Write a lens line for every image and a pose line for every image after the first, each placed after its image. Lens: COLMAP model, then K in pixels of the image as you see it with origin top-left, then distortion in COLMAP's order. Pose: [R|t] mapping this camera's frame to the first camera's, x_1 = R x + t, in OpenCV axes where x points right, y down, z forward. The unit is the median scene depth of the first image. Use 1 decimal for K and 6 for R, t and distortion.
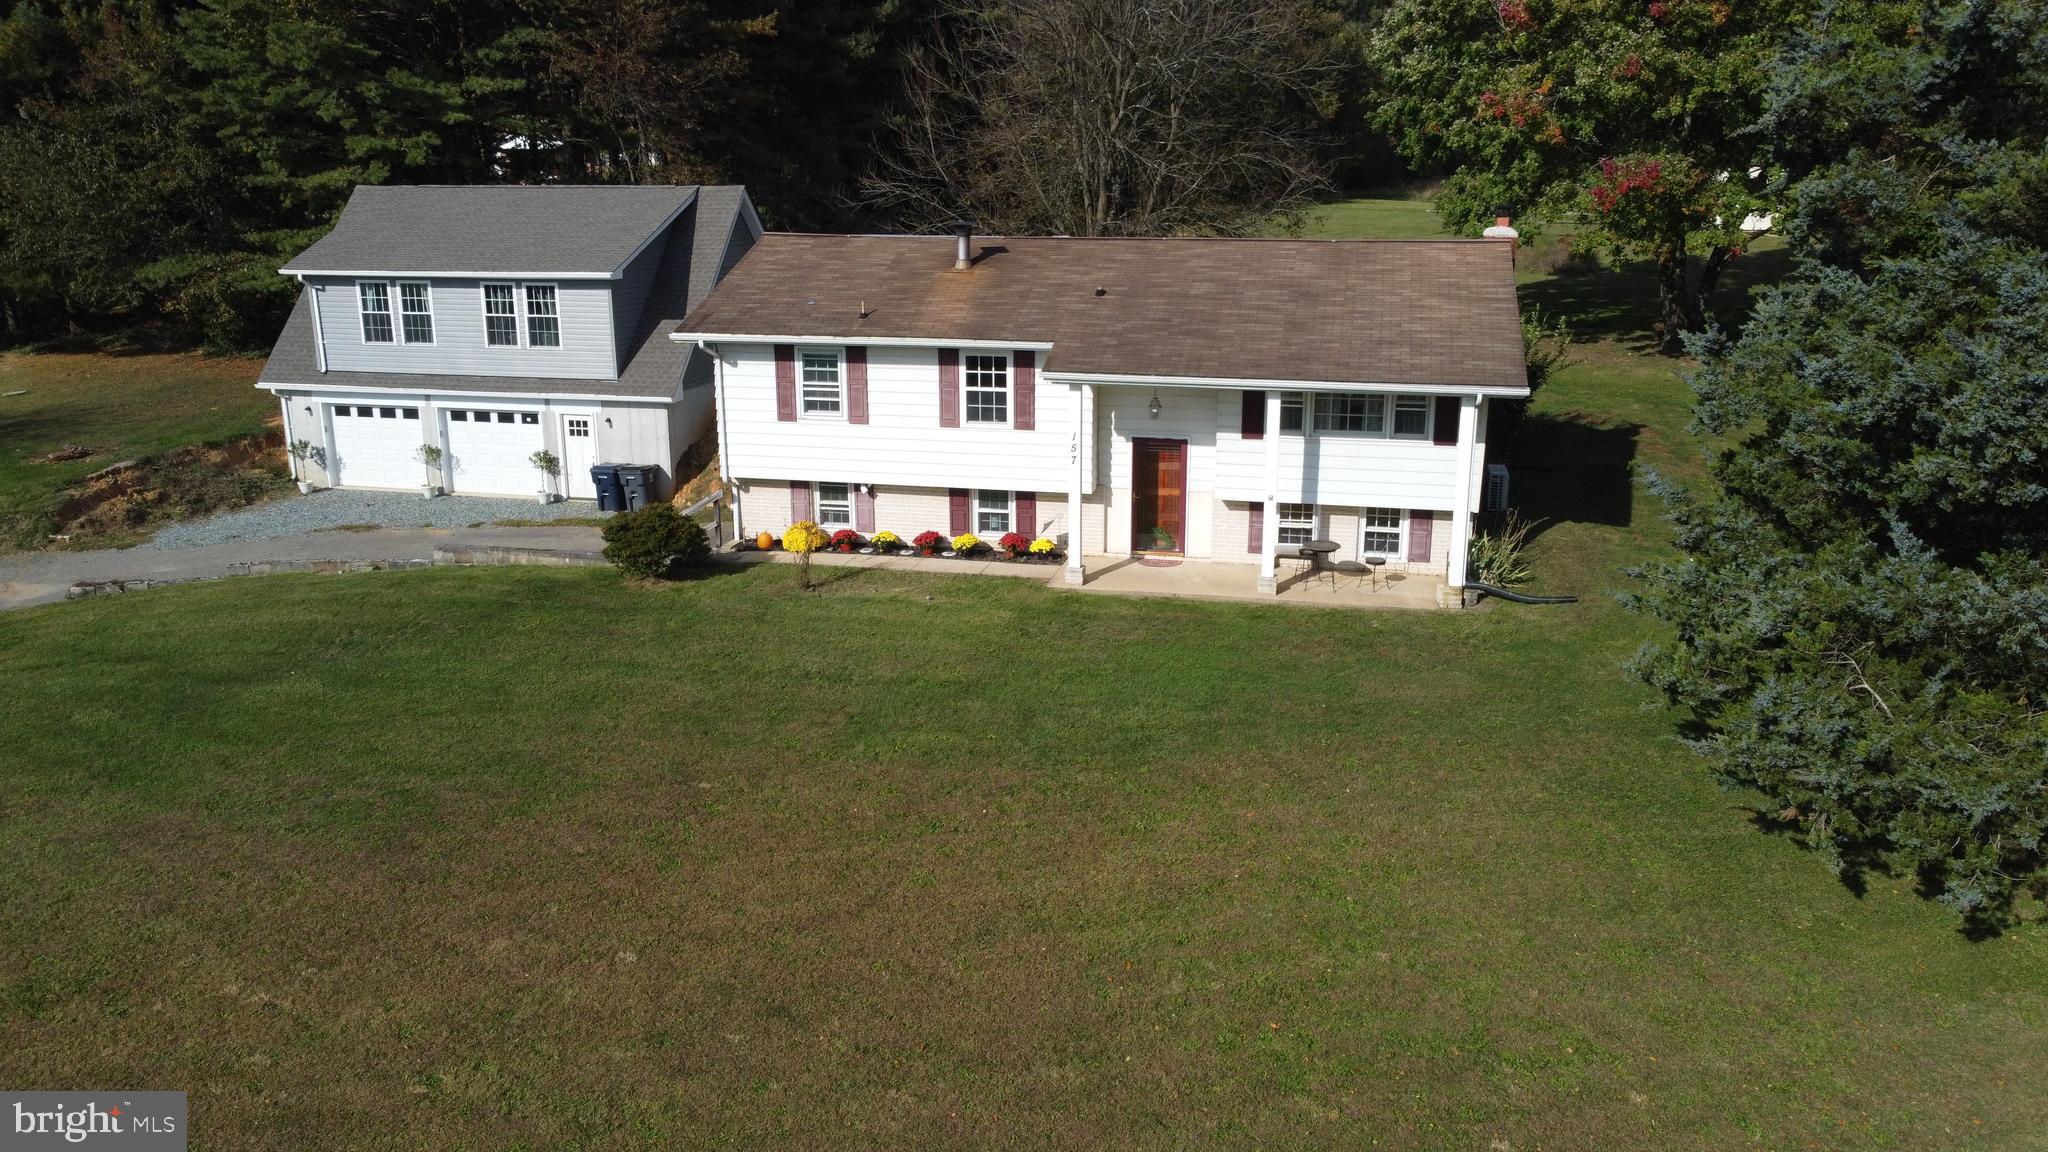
lens RADIAL K [[1547.5, 0, 1020.3], [0, 1547.5, 577.8], [0, 0, 1]] dist [0.002835, -0.011184]
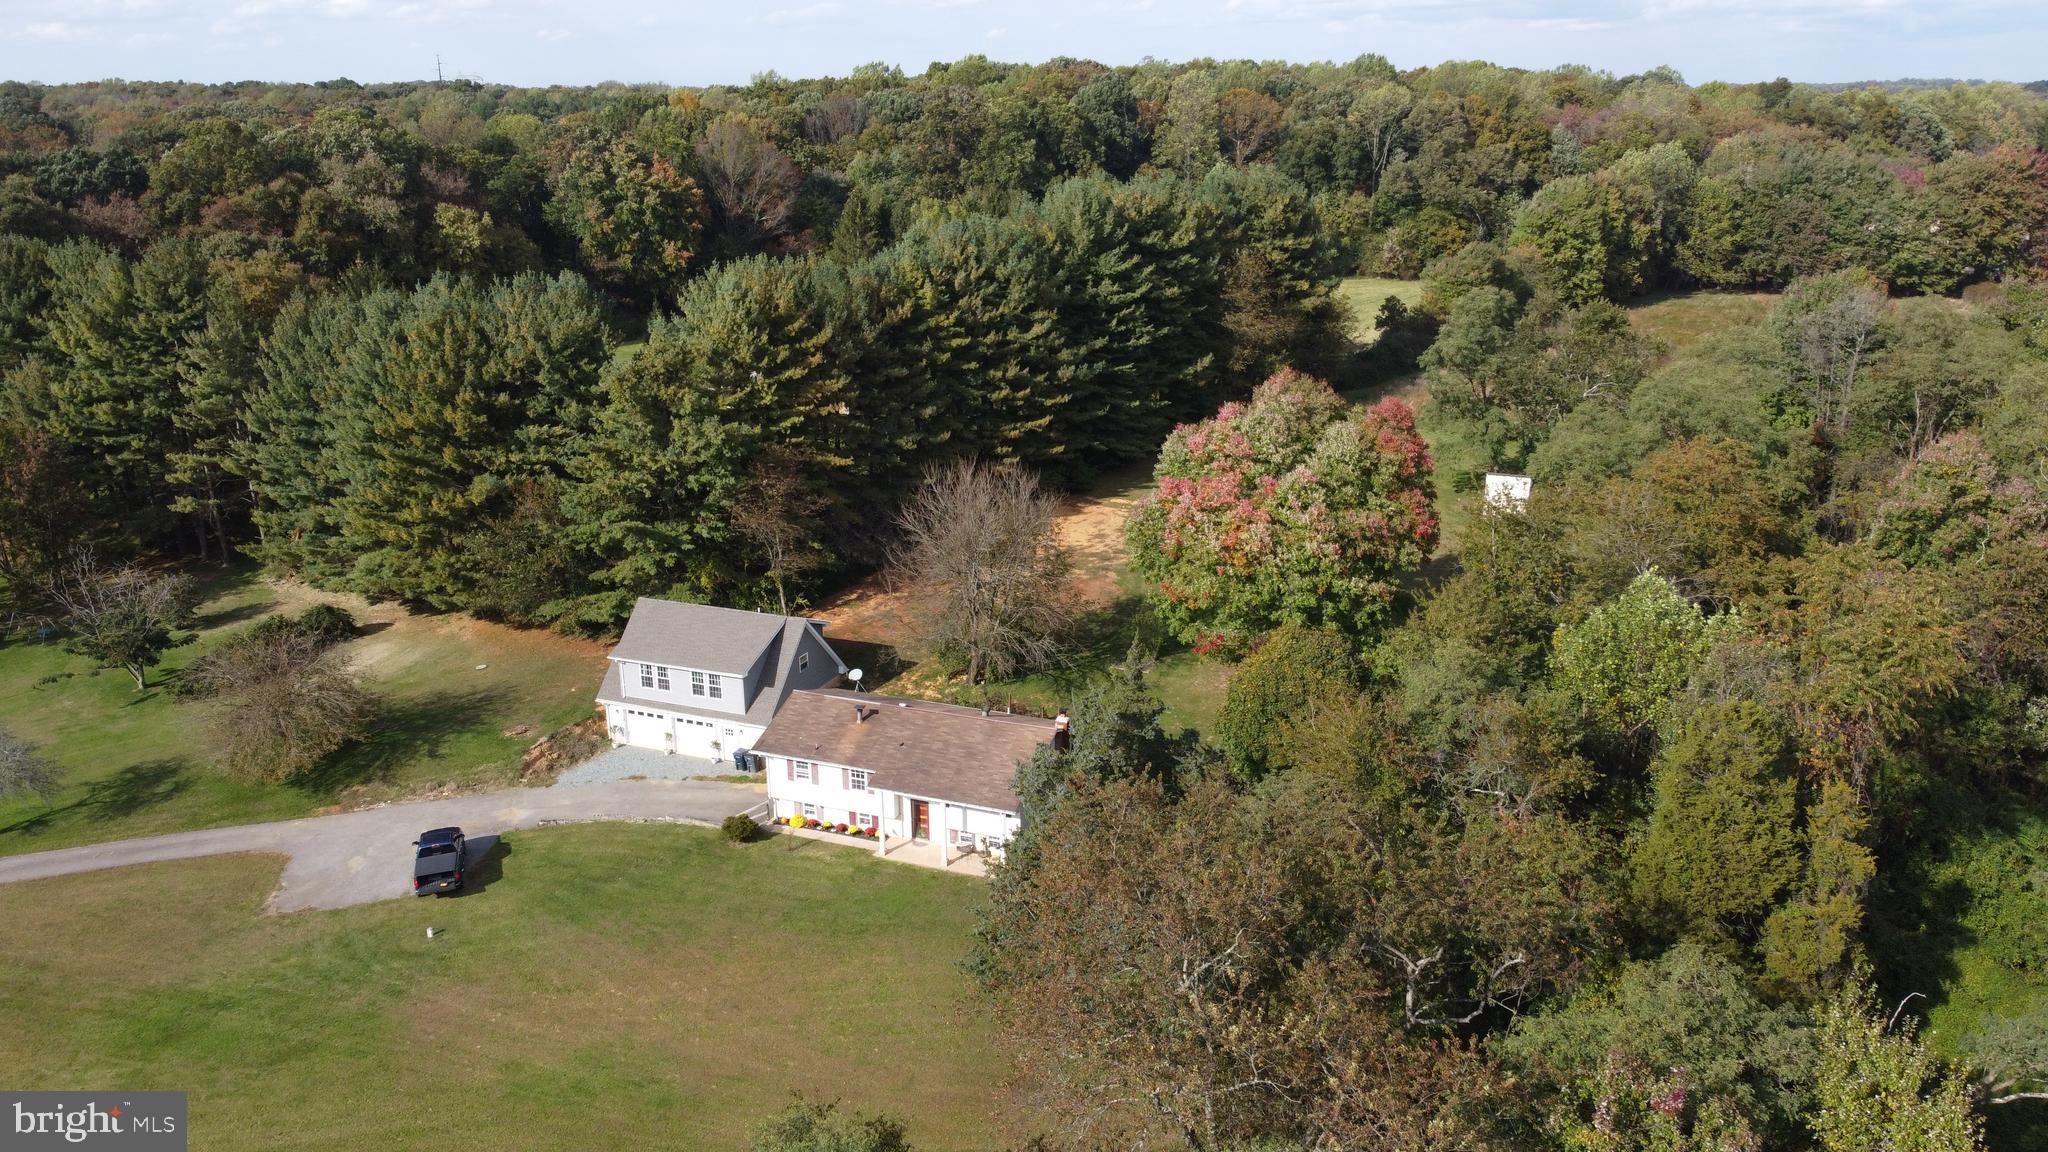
lens RADIAL K [[1547.5, 0, 1020.3], [0, 1547.5, 577.8], [0, 0, 1]] dist [0.002835, -0.011184]
pose [[0.988386, 0.041006, -0.146327, 0.611023], [-0.035661, 0.998604, 0.038970, -0.560085], [0.147721, -0.033300, 0.988468, -1.565213]]
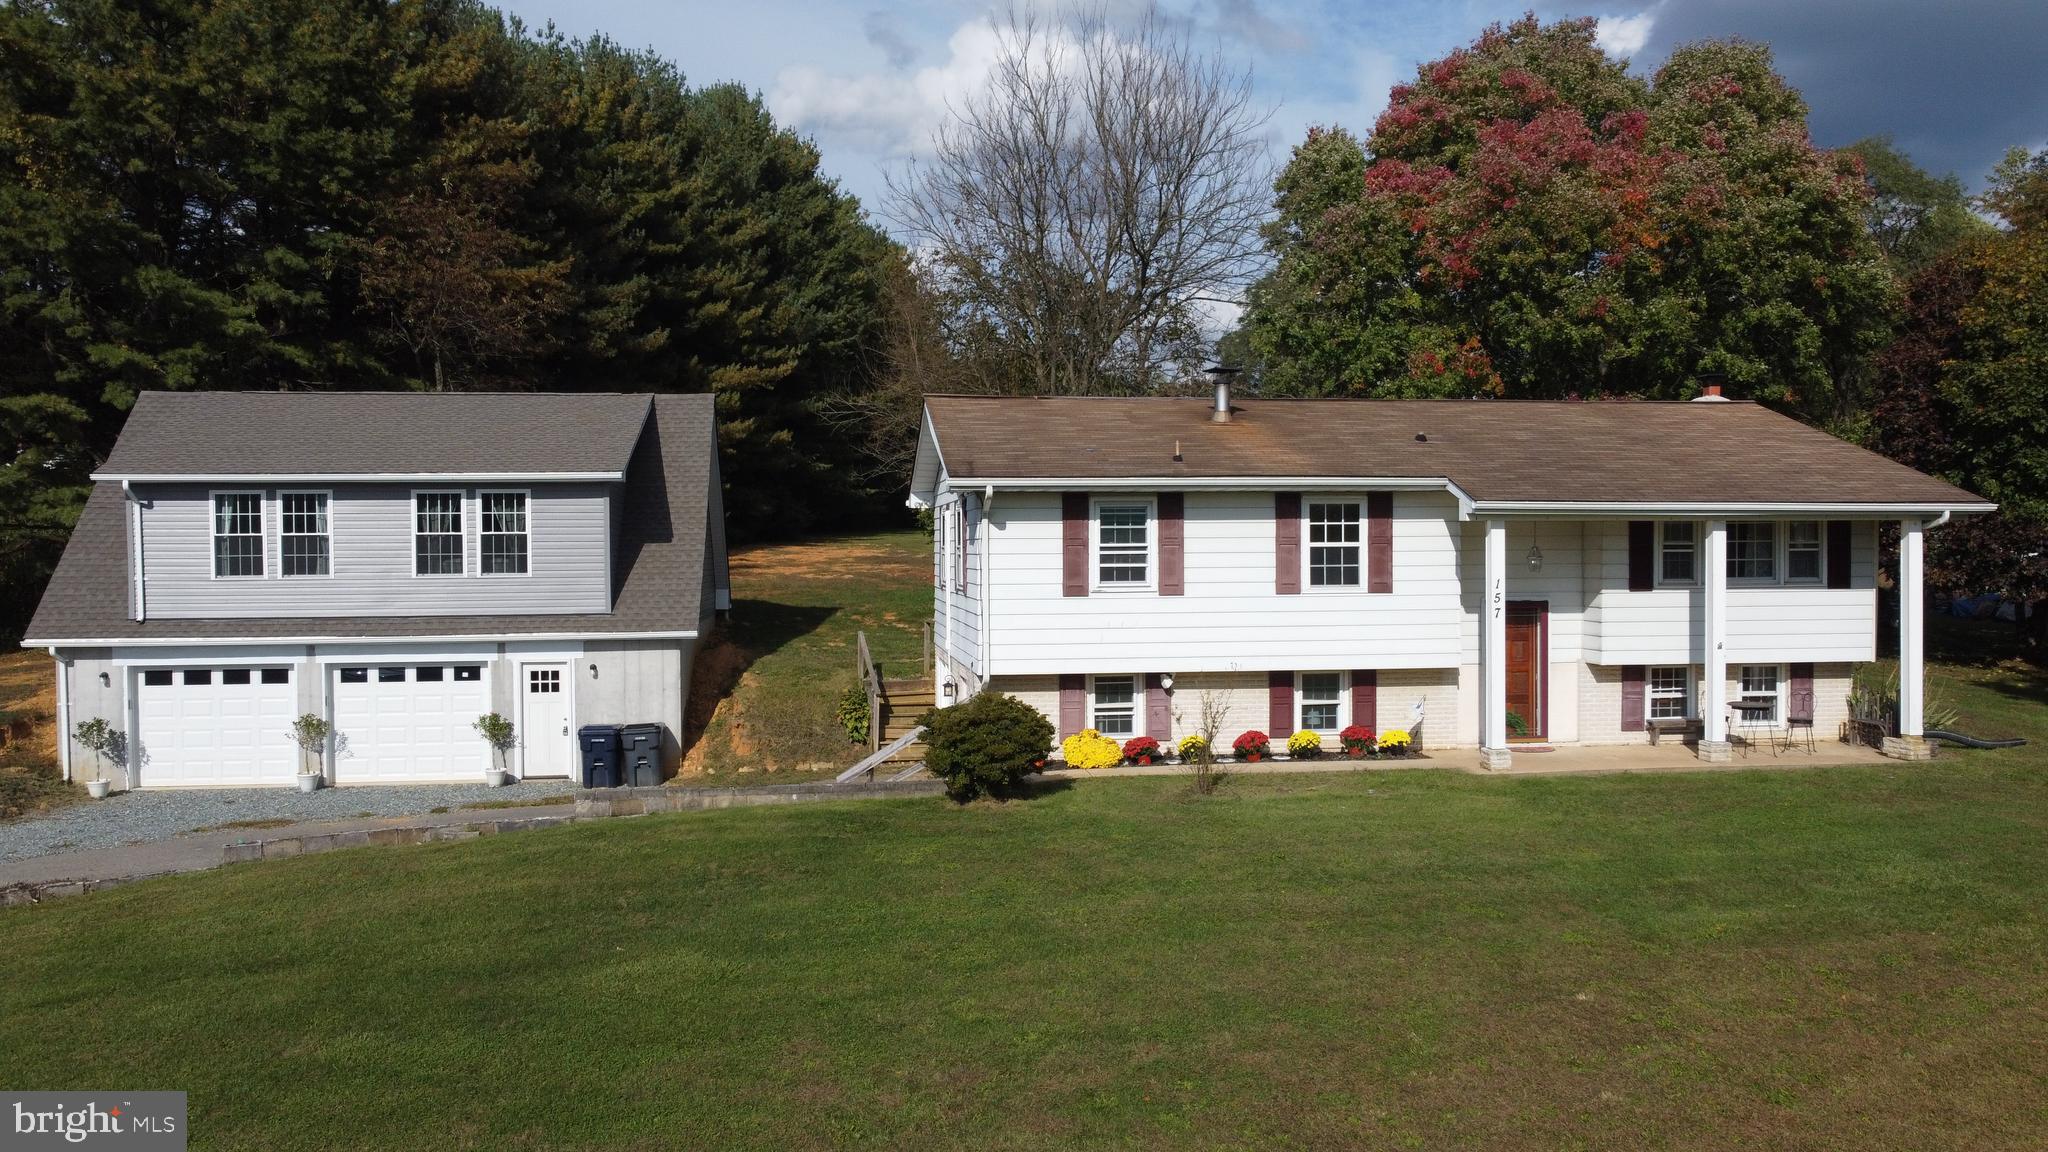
lens RADIAL K [[1547.5, 0, 1020.3], [0, 1547.5, 577.8], [0, 0, 1]] dist [0.002835, -0.011184]
pose [[0.935462, -0.010571, 0.353269, -0.433900], [0.095874, 0.969663, -0.224859, 0.058131], [-0.340175, 0.244216, 0.908097, 0.300507]]
